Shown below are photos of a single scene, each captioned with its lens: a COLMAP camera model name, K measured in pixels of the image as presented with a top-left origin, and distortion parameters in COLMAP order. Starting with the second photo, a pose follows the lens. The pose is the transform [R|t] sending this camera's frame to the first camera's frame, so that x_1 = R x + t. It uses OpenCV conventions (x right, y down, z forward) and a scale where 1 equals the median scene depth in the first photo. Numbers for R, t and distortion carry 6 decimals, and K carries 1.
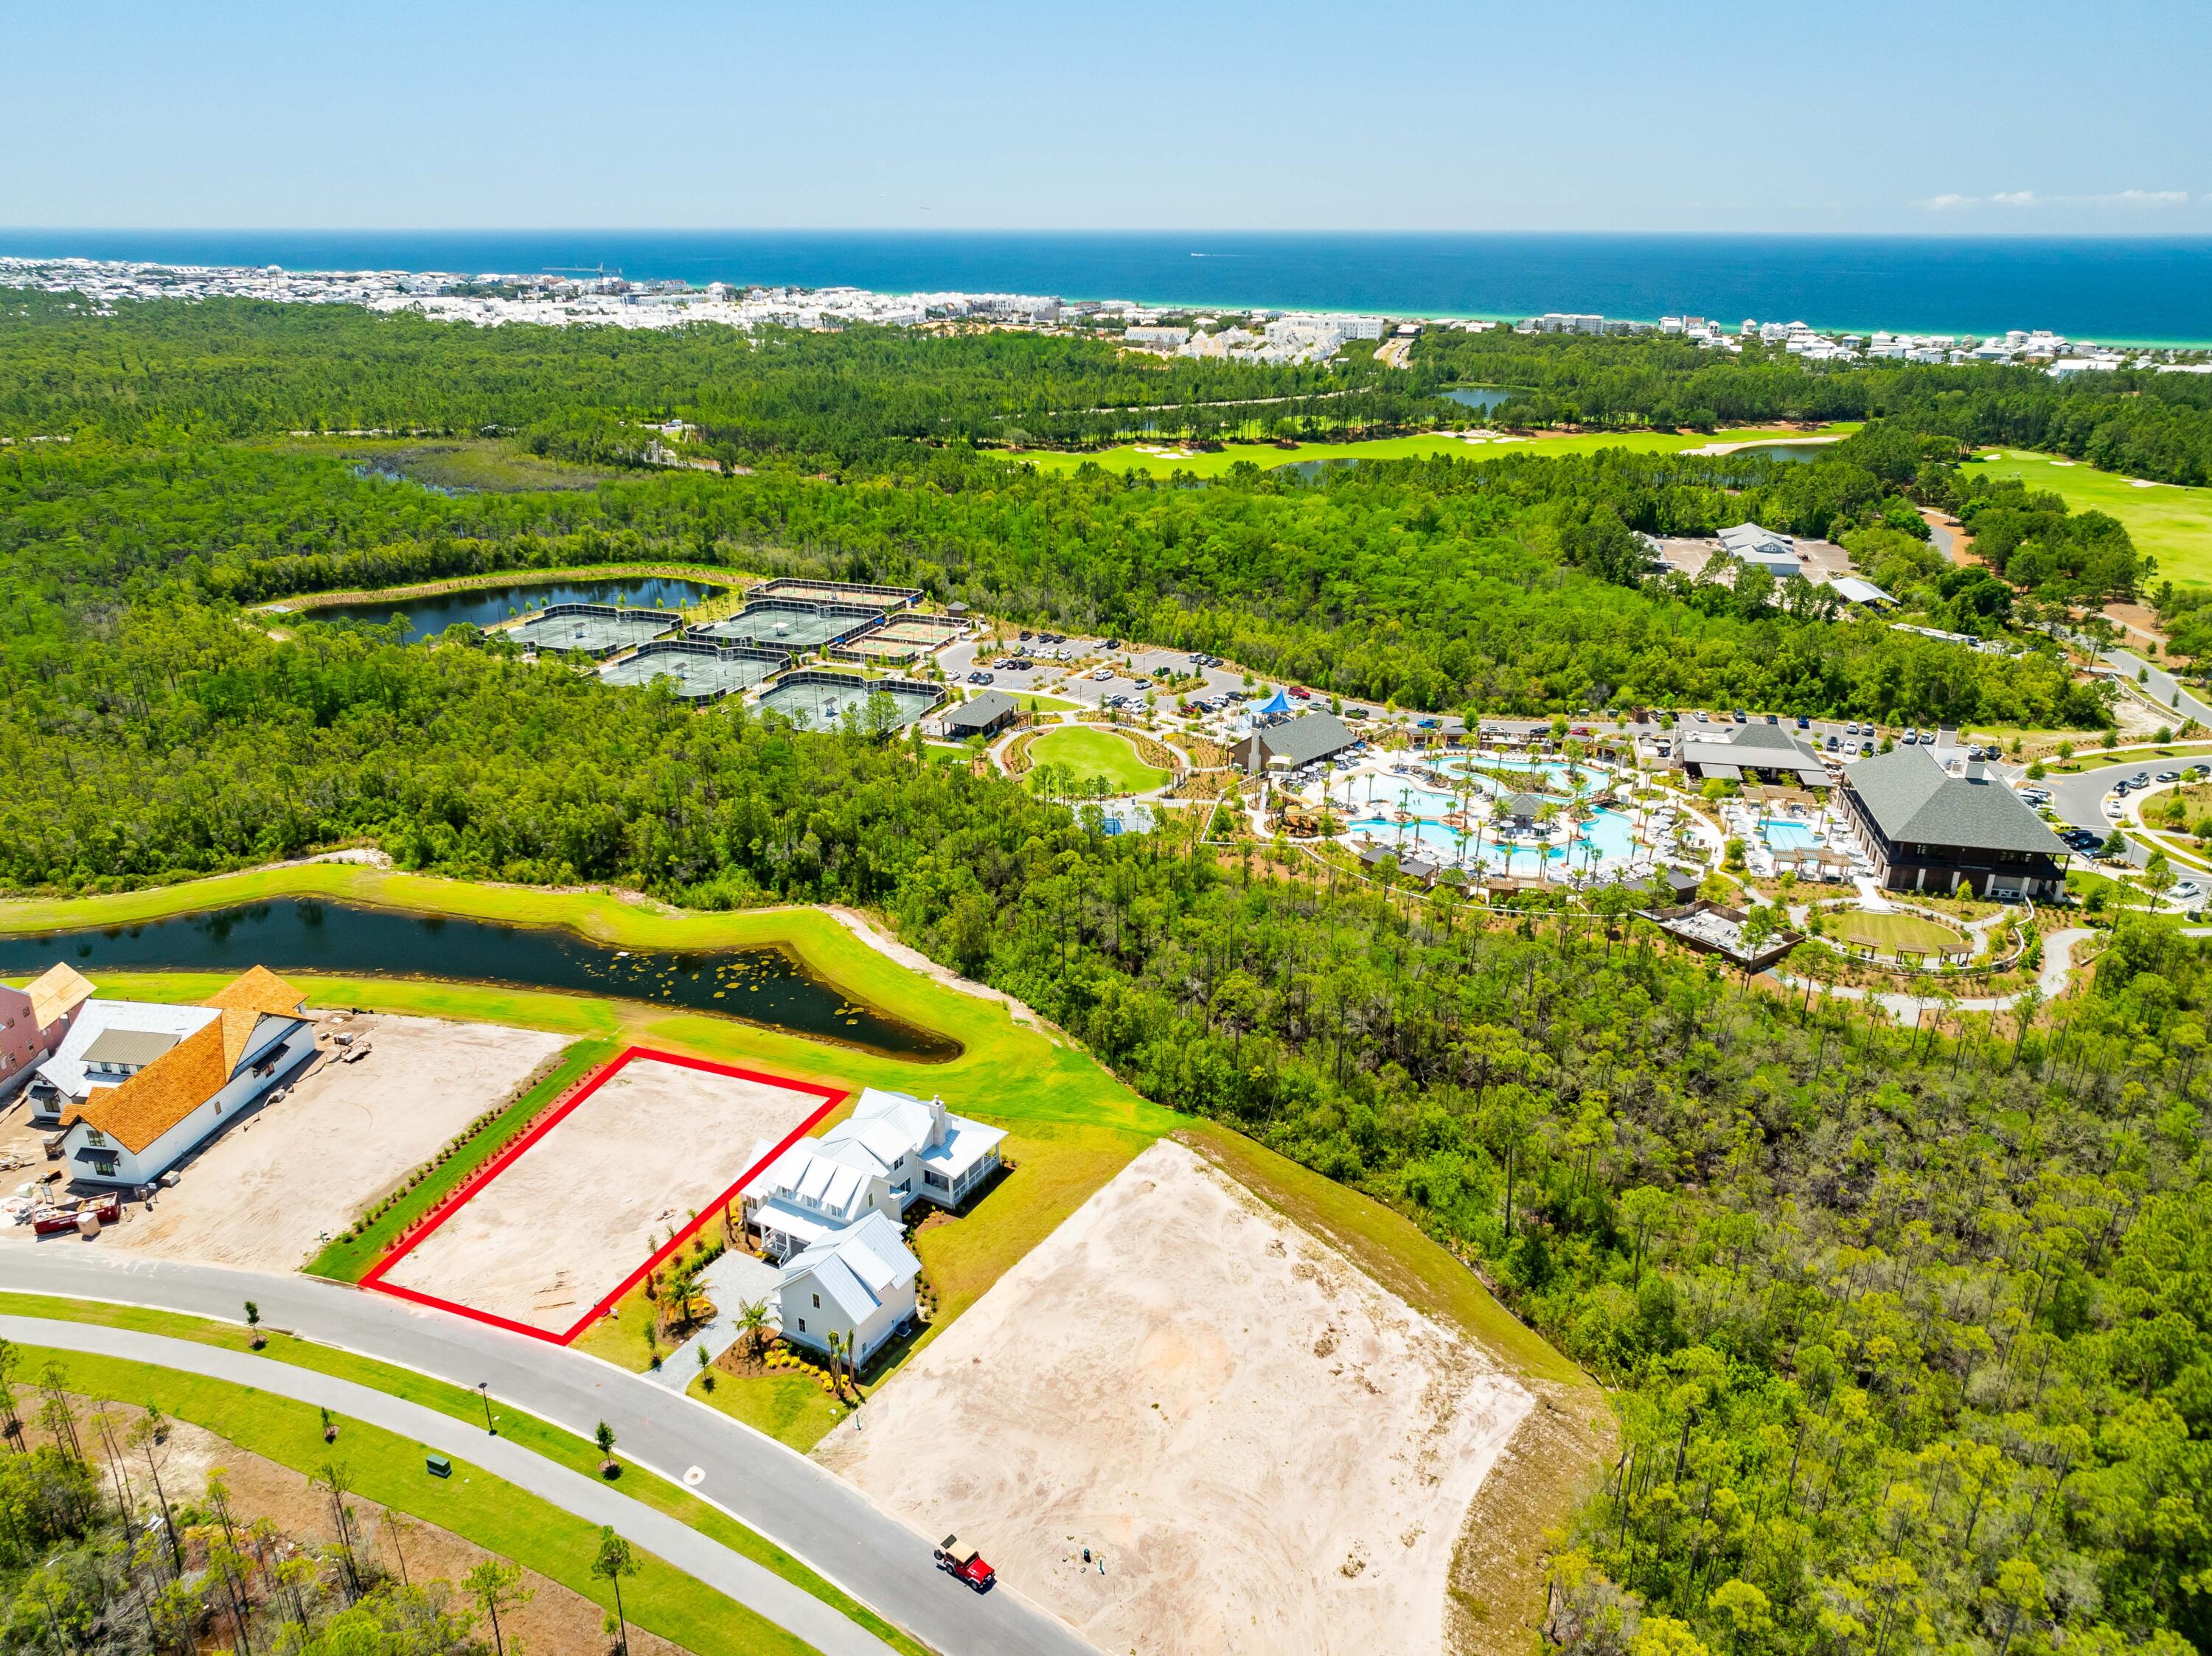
lens RADIAL K [[1565.7, 0, 1110.1], [0, 1565.7, 824.9], [0, 0, 1]] dist [0.004832, -0.008727]
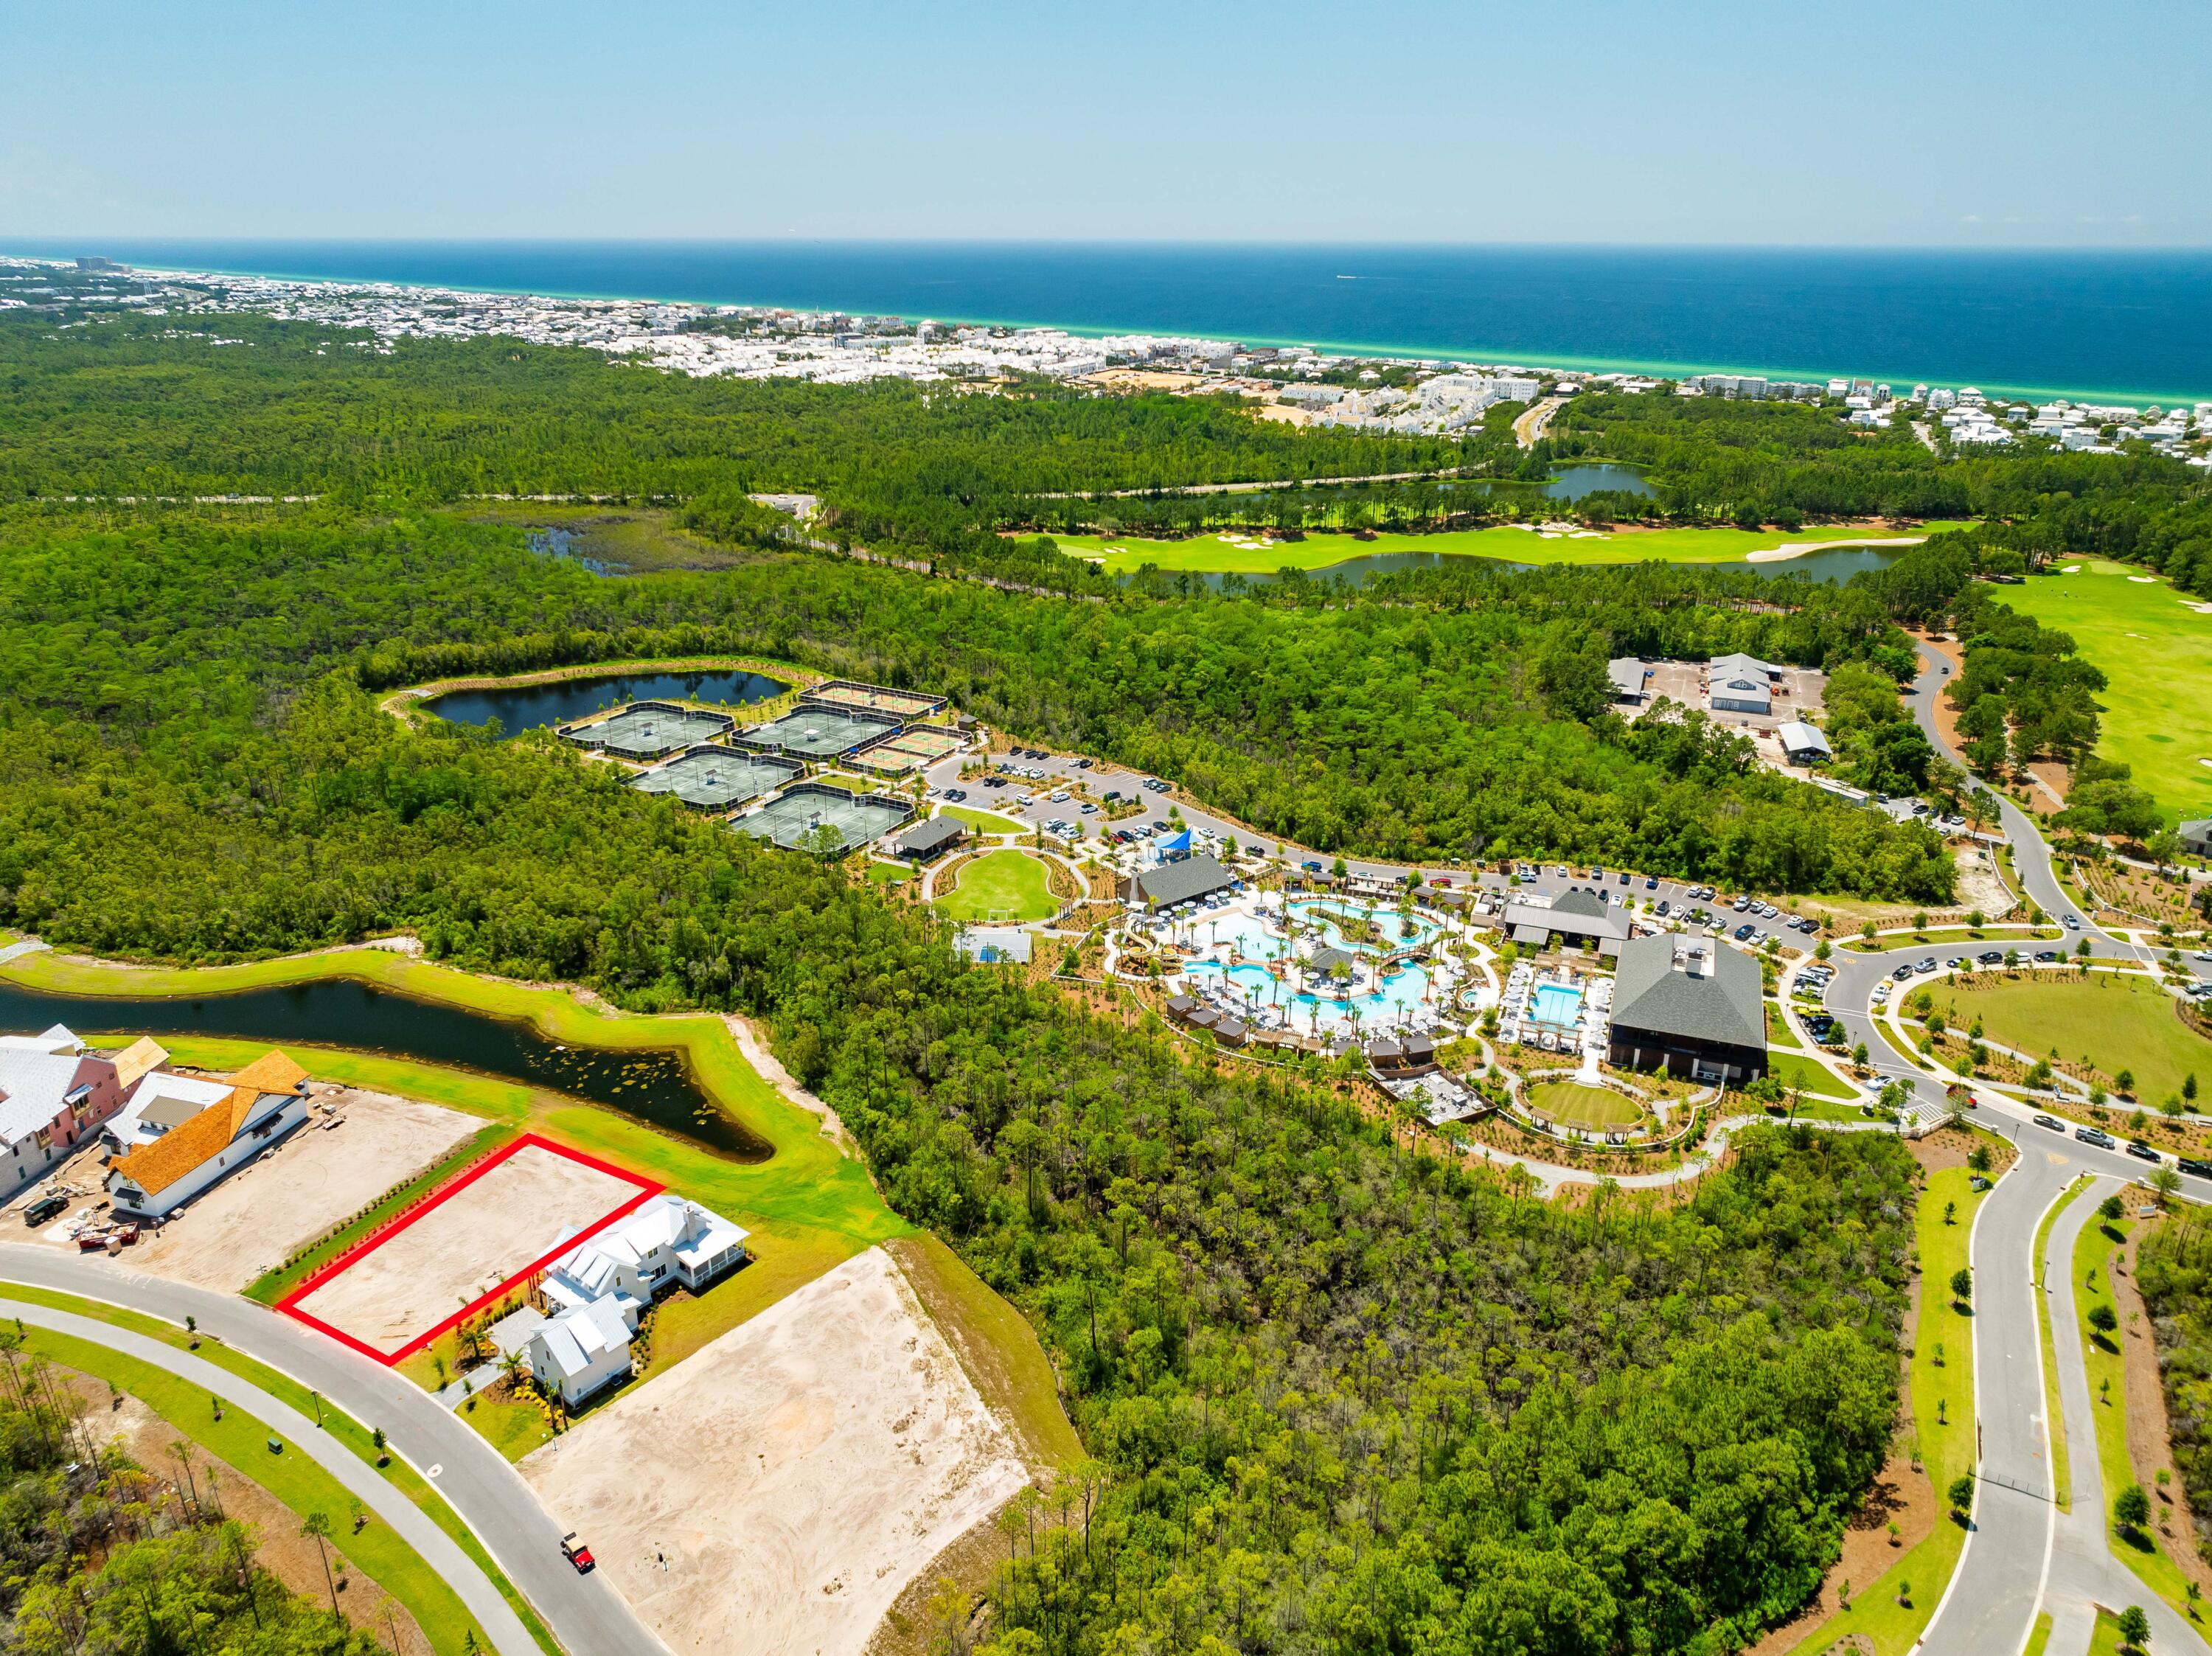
lens RADIAL K [[1537.5, 0, 1109.5], [0, 1537.5, 826.2], [0, 0, 1]] dist [0.002394, -0.000254]
pose [[0.989422, 0.054100, -0.134600, 0.275509], [-0.053930, 0.998533, 0.004917, -0.120835], [0.134668, 0.002394, 0.990888, -0.181726]]
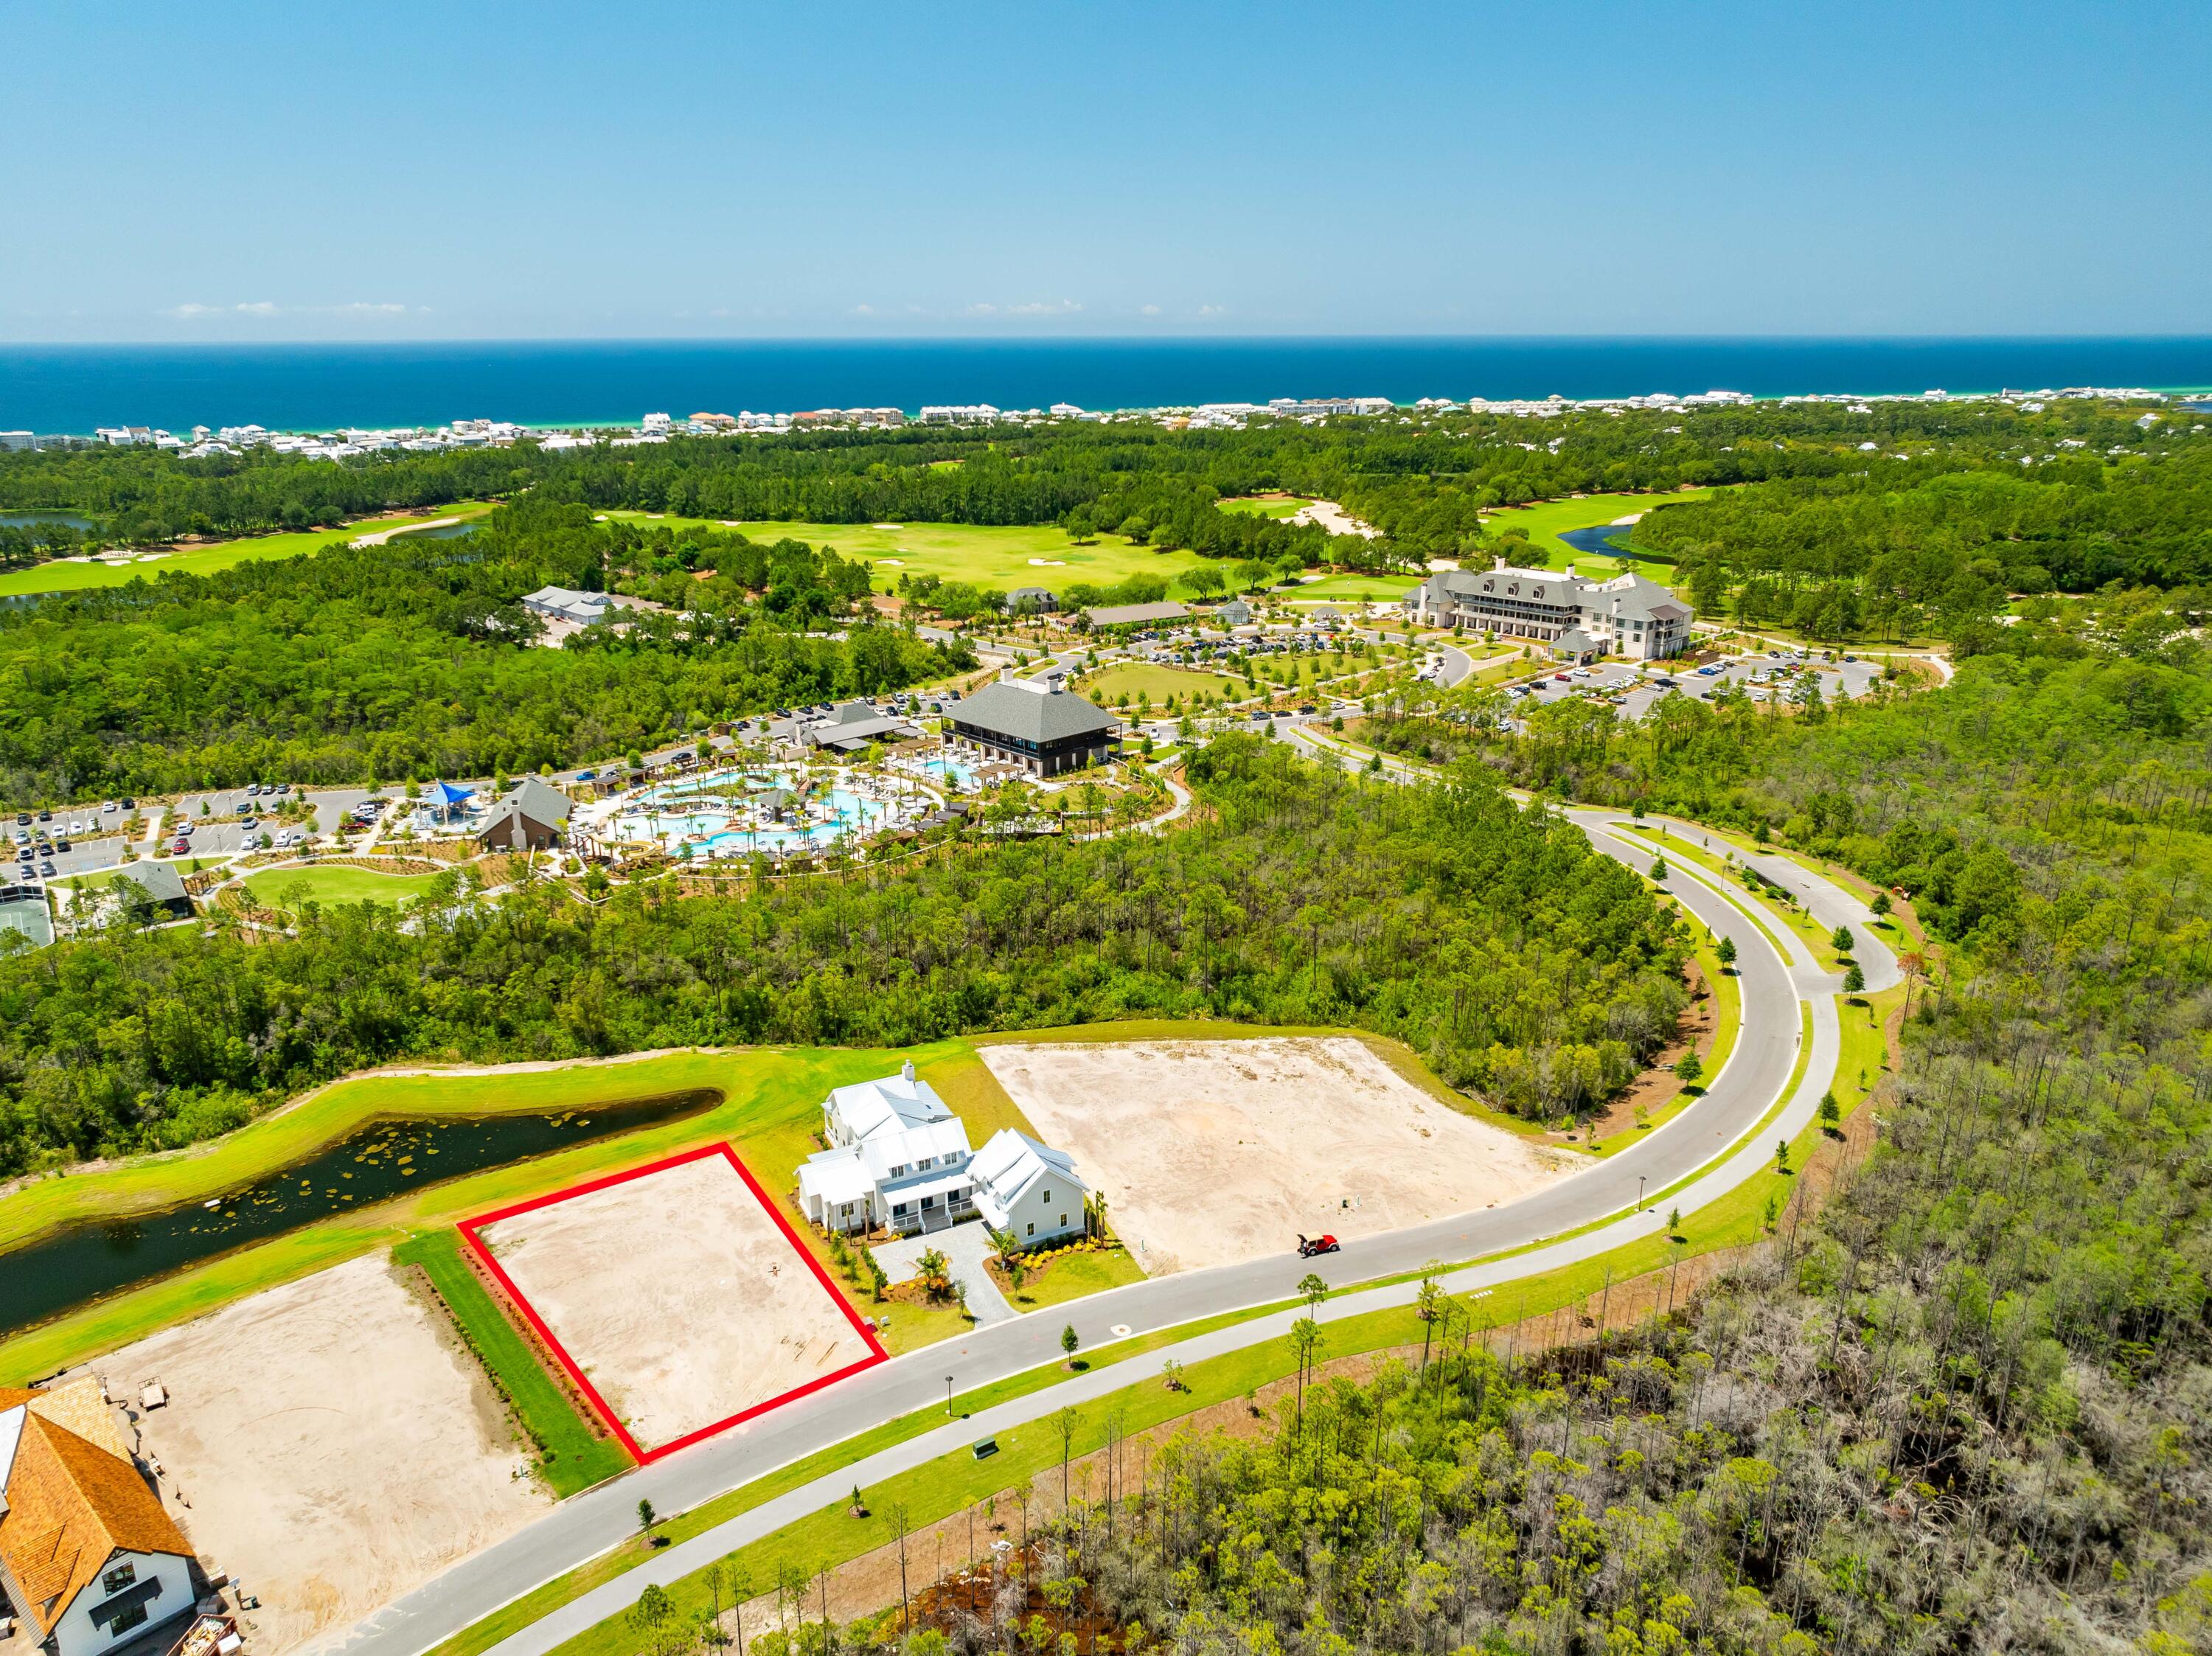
lens RADIAL K [[1537.5, 0, 1109.5], [0, 1537.5, 826.2], [0, 0, 1]] dist [0.002394, -0.000254]
pose [[0.558650, -0.261784, 0.787007, -0.577755], [0.305136, 0.947204, 0.098473, -0.035445], [-0.771234, 0.185132, 0.609035, 0.117122]]
